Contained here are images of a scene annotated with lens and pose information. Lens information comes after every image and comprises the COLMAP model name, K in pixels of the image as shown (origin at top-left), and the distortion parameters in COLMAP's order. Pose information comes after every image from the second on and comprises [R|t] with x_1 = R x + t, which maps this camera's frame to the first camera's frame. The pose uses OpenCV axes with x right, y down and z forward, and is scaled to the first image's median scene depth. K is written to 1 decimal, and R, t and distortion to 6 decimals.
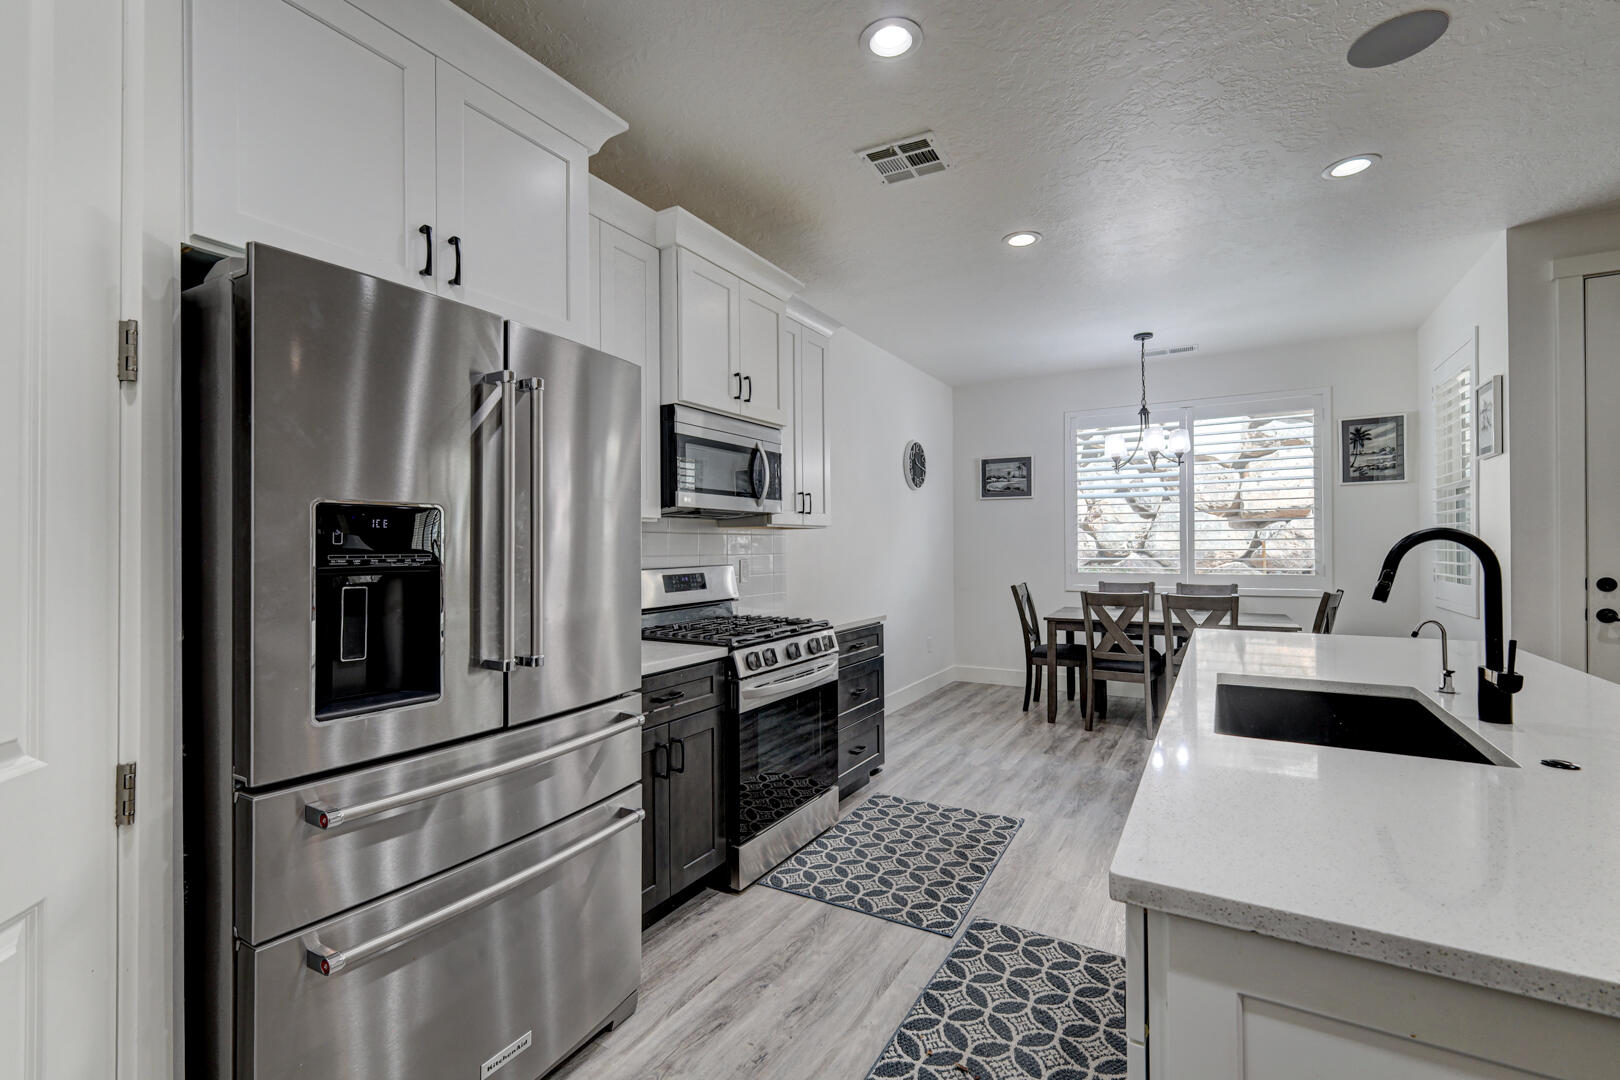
lens RADIAL K [[711.7, 0, 810.0], [0, 711.7, 540.0], [0, 0, 1]] dist [0.035347, -0.000177]
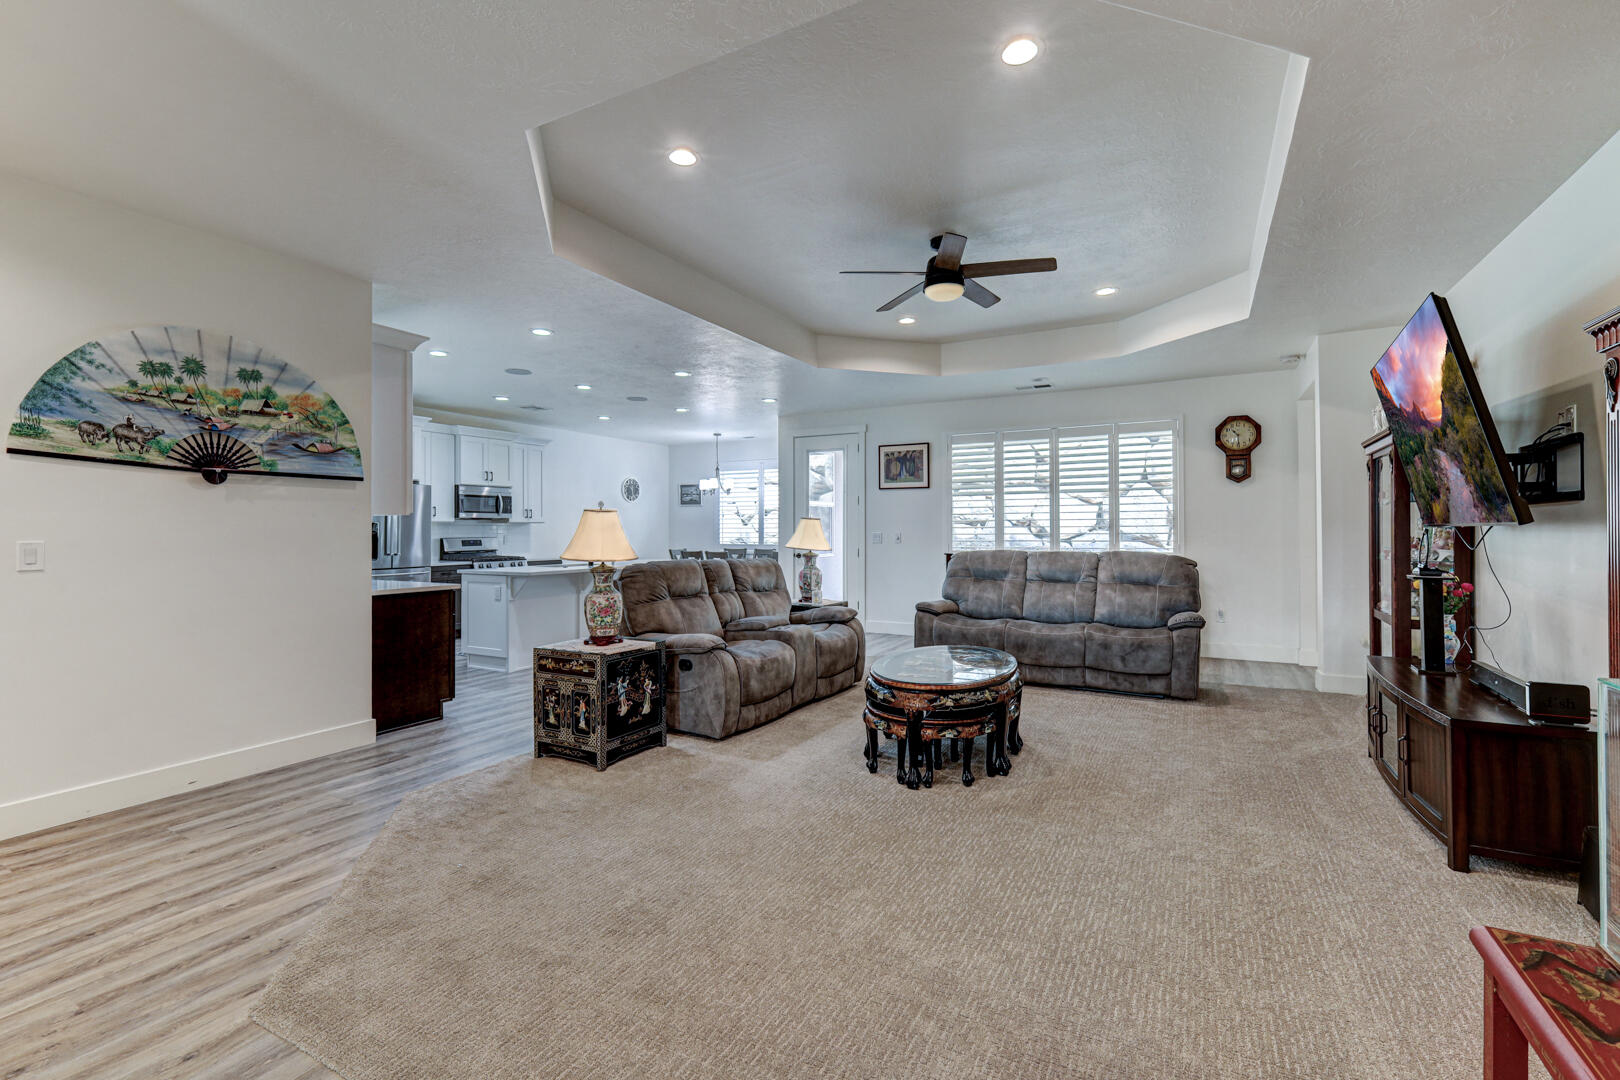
lens RADIAL K [[711.7, 0, 810.0], [0, 711.7, 540.0], [0, 0, 1]] dist [0.035347, -0.000177]
pose [[0.999485, 0.000513, 0.032093, 1.016714], [-0.001274, 0.999718, 0.023713, -0.021049], [-0.032071, -0.023741, 0.999204, -1.787996]]
